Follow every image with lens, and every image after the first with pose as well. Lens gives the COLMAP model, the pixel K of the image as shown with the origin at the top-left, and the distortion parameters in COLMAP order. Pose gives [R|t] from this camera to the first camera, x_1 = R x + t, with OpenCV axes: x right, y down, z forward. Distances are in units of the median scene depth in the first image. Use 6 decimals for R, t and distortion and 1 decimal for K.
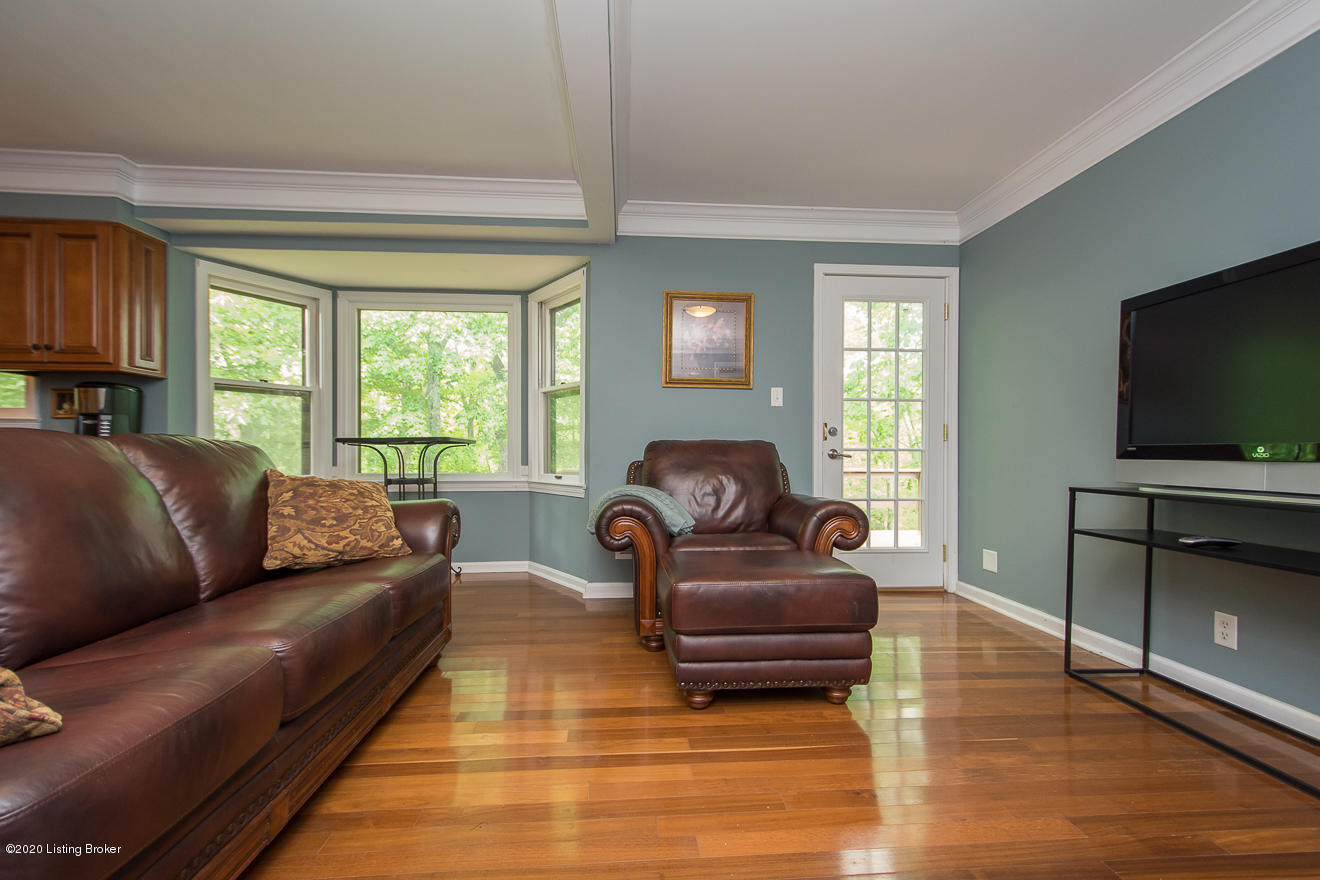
lens RADIAL K [[570.7, 0, 663.3], [0, 570.7, 452.0], [0, 0, 1]] dist [0.002092, 0.000142]
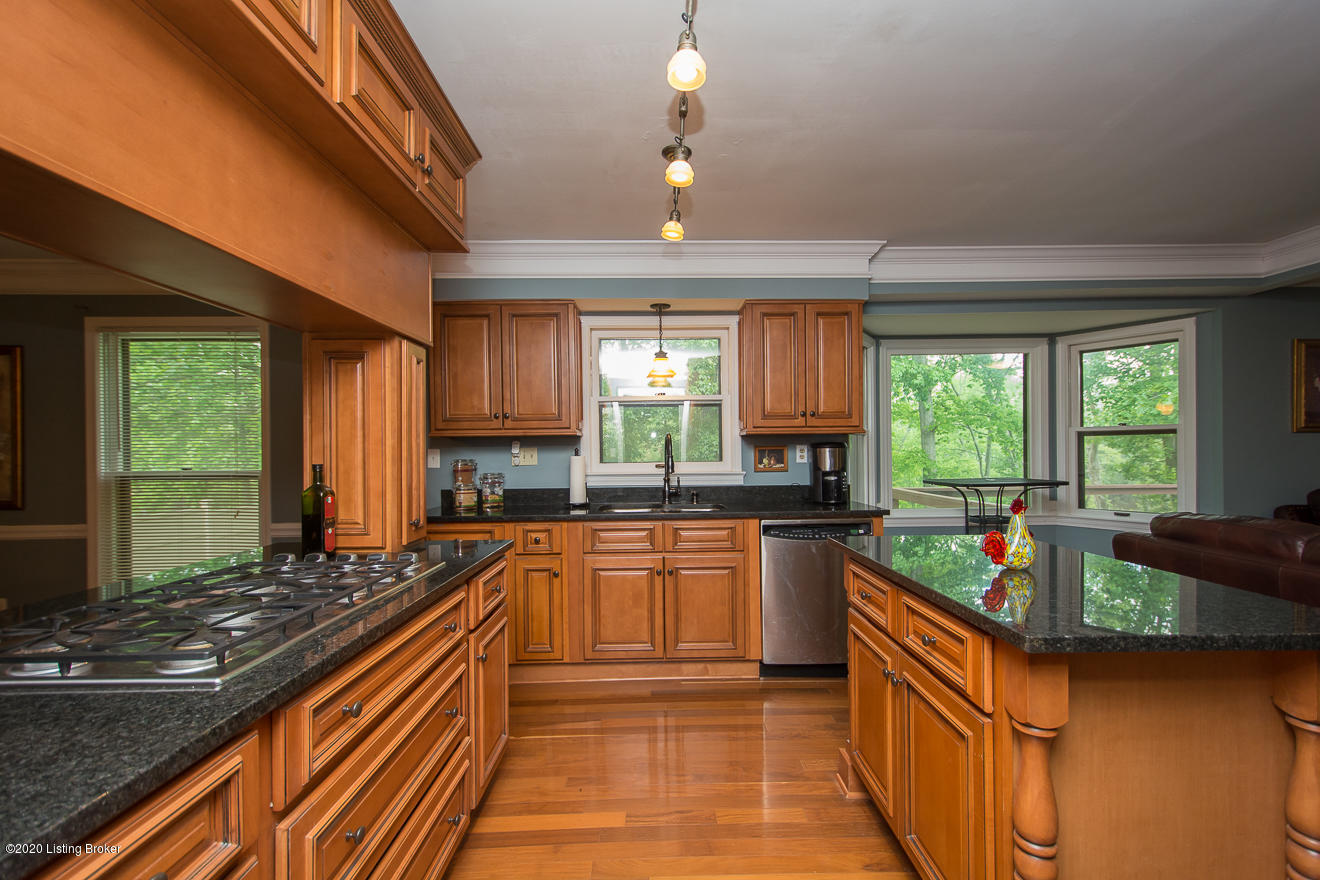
lens RADIAL K [[570.7, 0, 663.3], [0, 570.7, 452.0], [0, 0, 1]] dist [0.002092, 0.000142]
pose [[0.998034, -0.010574, -0.061771, -1.180632], [0.010895, 0.999929, 0.004855, -0.105586], [0.061715, -0.005518, 0.998079, -0.127955]]
